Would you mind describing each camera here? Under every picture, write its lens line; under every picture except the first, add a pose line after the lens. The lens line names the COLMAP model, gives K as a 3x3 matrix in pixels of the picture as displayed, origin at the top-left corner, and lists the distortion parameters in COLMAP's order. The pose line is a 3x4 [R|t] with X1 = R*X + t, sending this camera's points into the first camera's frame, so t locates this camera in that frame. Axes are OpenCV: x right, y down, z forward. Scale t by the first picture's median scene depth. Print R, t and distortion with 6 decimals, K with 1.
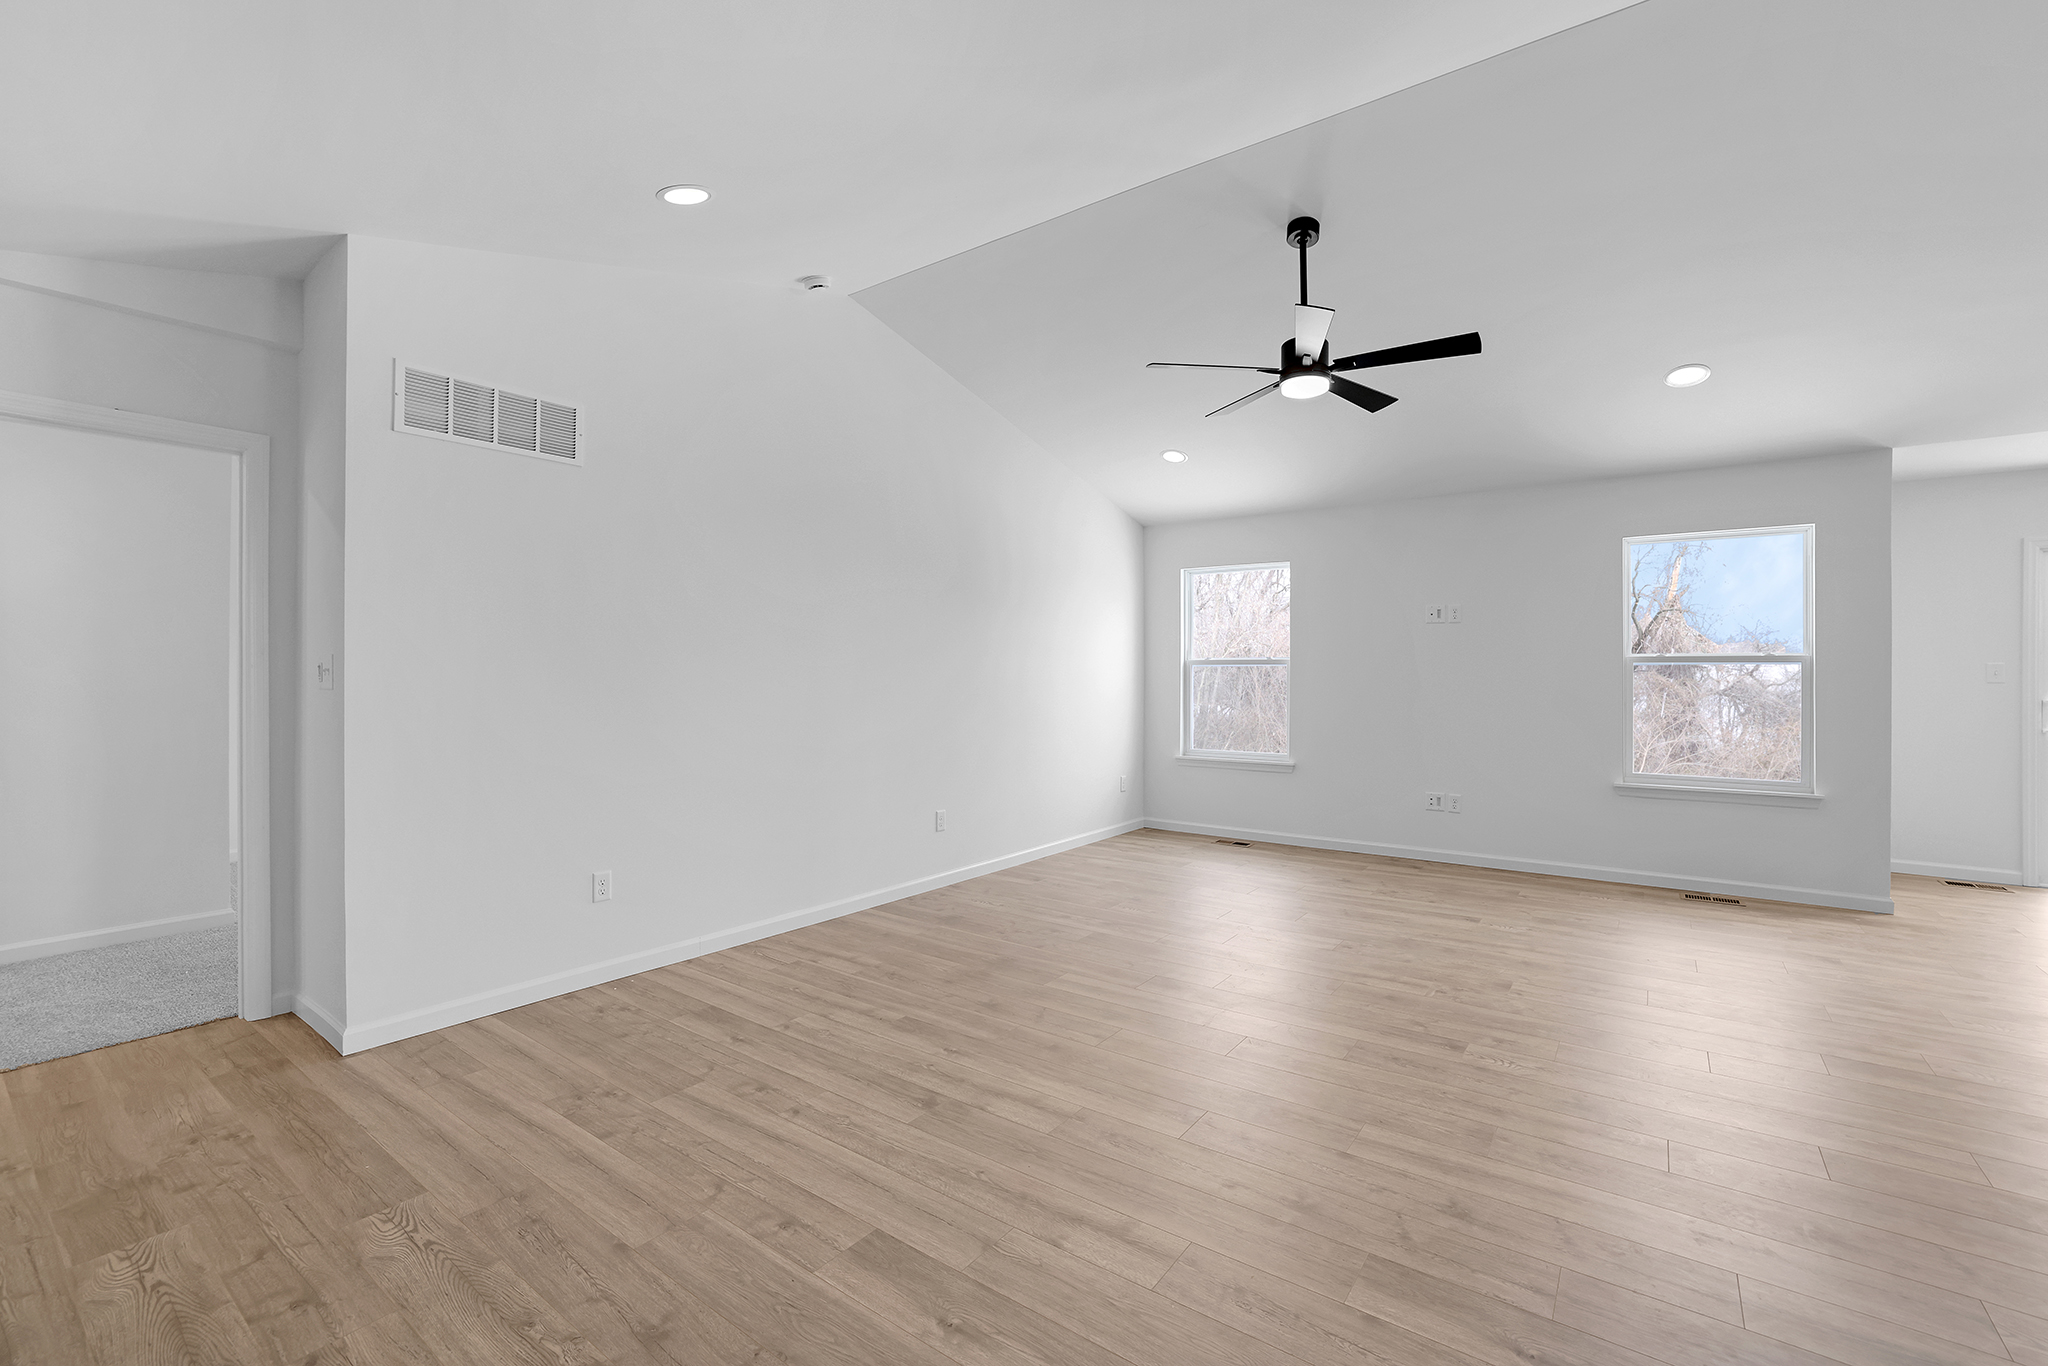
lens RADIAL K [[877.9, 0, 1019.3], [0, 877.9, 647.5], [0, 0, 1]] dist [-0.032701, 0.010344]
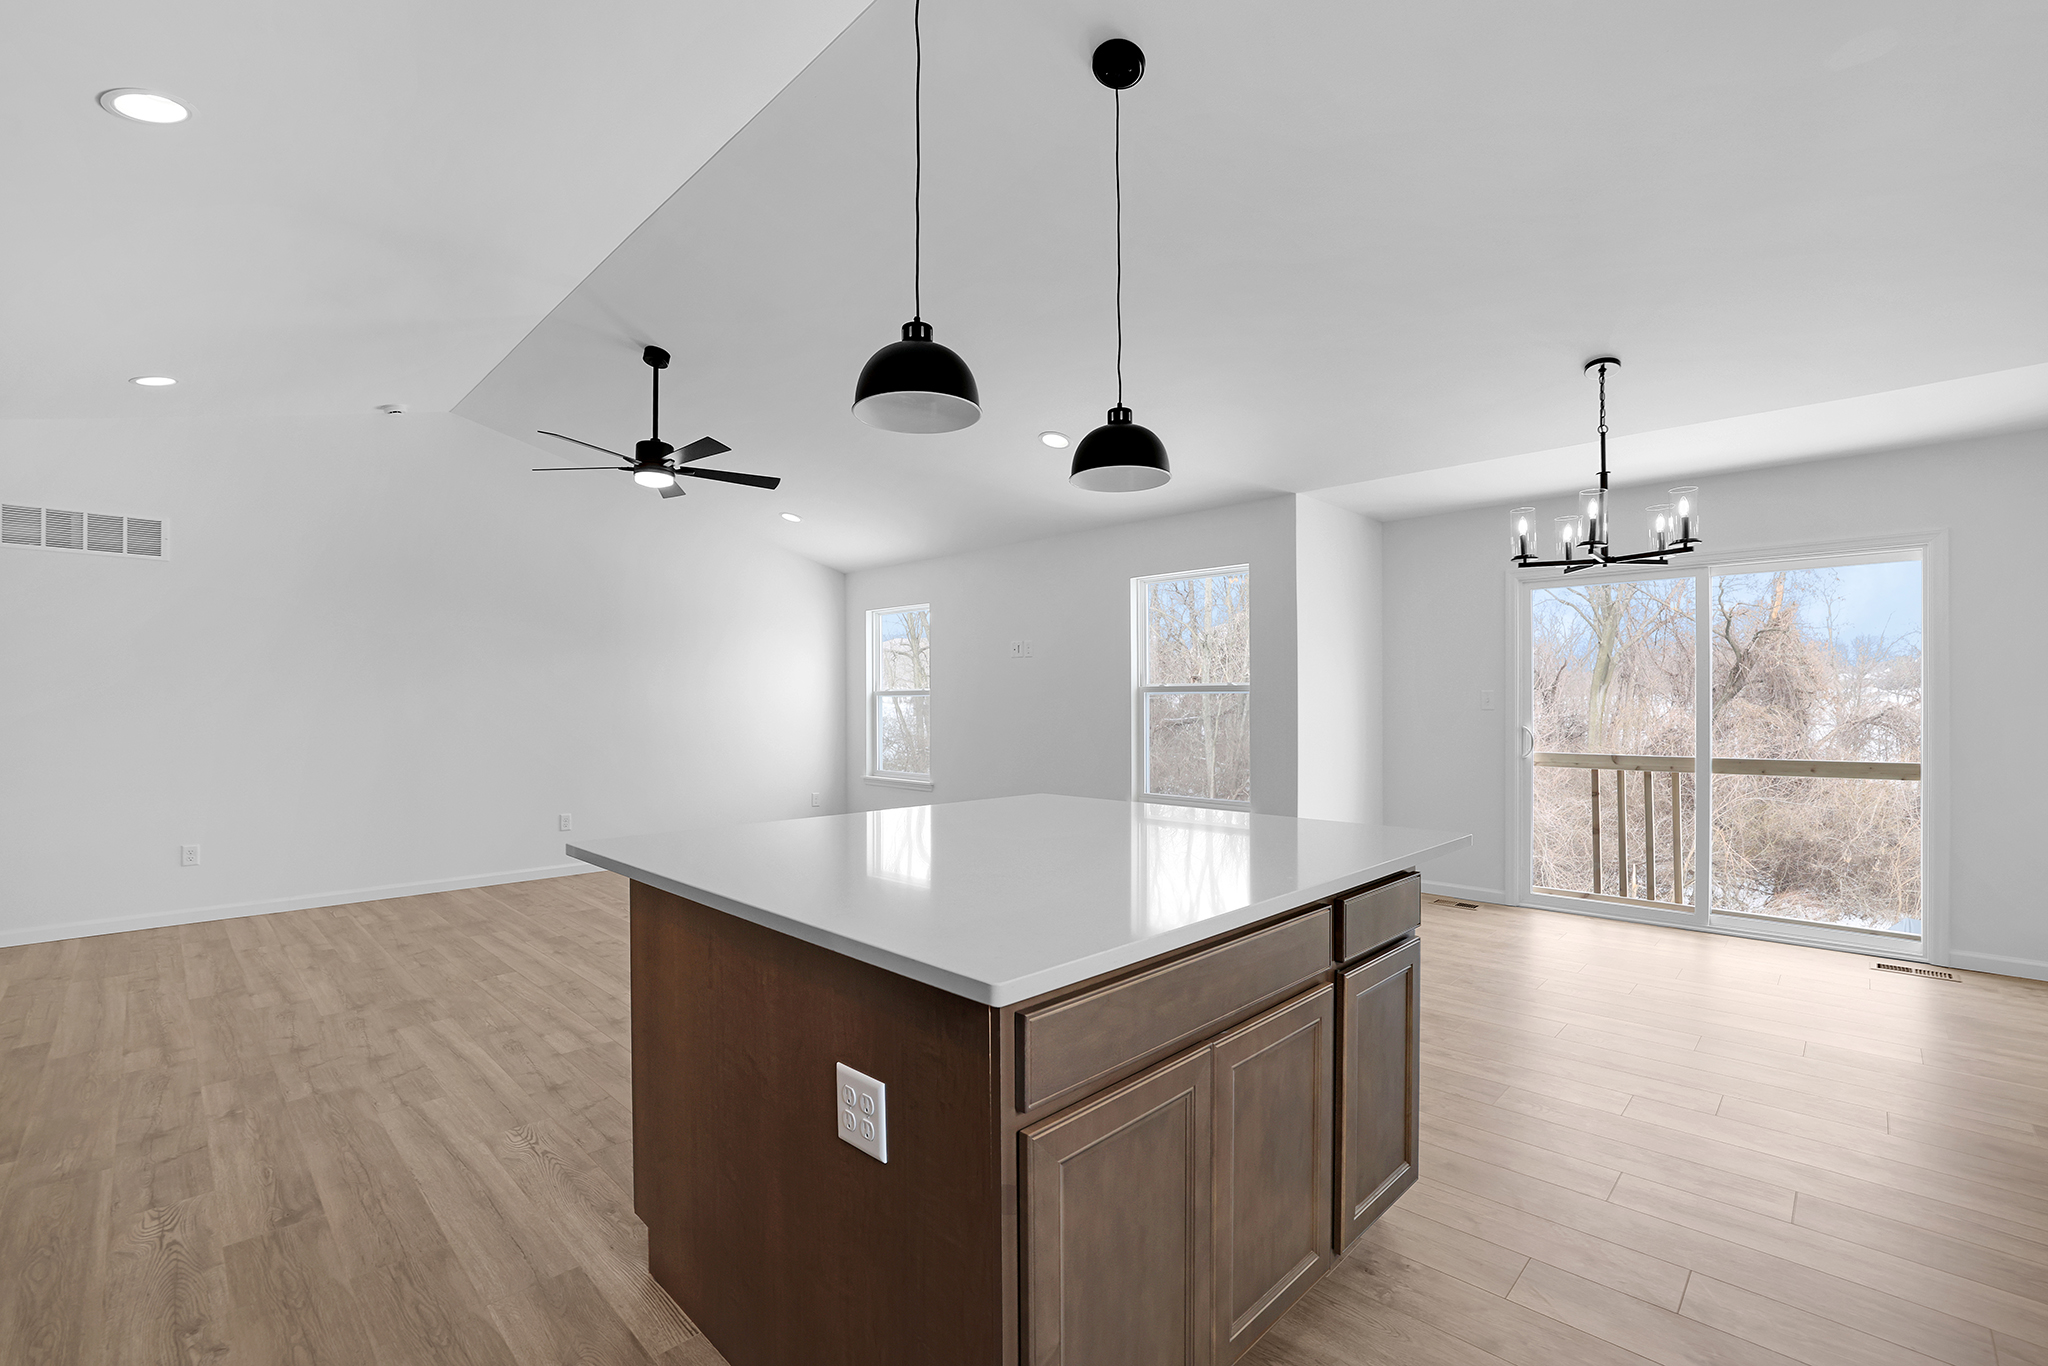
lens RADIAL K [[877.9, 0, 1013.0], [0, 877.9, 692.2], [0, 0, 1]] dist [-0.032701, 0.010344]
pose [[0.989120, -0.005643, -0.147005, 0.955568], [0.008456, 0.999793, 0.018513, -0.006433], [0.146870, -0.019554, 0.988963, -0.169486]]
